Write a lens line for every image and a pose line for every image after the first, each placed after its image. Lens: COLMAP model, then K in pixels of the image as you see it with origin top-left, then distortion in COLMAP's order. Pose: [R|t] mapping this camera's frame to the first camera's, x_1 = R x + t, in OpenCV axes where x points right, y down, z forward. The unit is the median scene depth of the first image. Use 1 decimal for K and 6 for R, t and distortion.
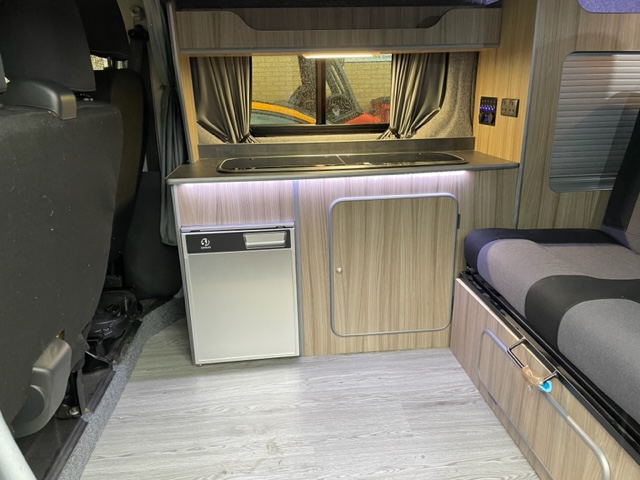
lens RADIAL K [[480.4, 0, 323.5], [0, 480.4, 242.3], [0, 0, 1]] dist [0.075017, -0.092655]
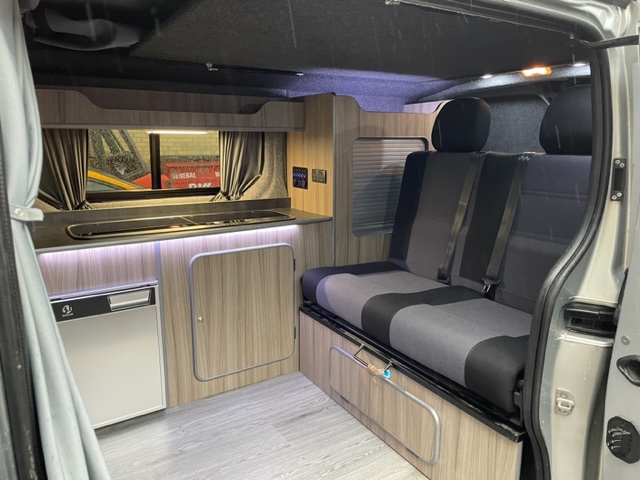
lens RADIAL K [[480.4, 0, 320.3], [0, 480.4, 234.9], [0, 0, 1]] dist [0.075017, -0.092655]
pose [[0.894125, -0.066012, 0.442926, -0.197950], [0.120352, 0.988109, -0.095686, 0.006287], [-0.431343, 0.138862, 0.891437, -0.139057]]
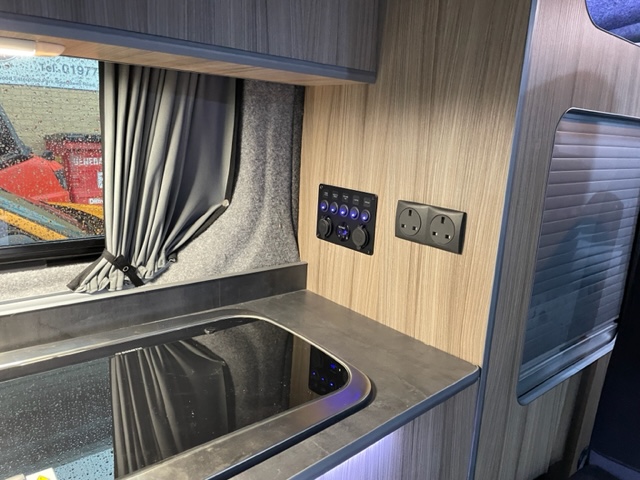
lens RADIAL K [[480.4, 0, 324.1], [0, 480.4, 240.8], [0, 0, 1]] dist [0.075017, -0.092655]
pose [[0.821767, -0.062653, 0.566369, 0.072997], [0.106236, 0.993356, -0.044255, -0.248943], [-0.559833, 0.096536, 0.822963, 0.694409]]
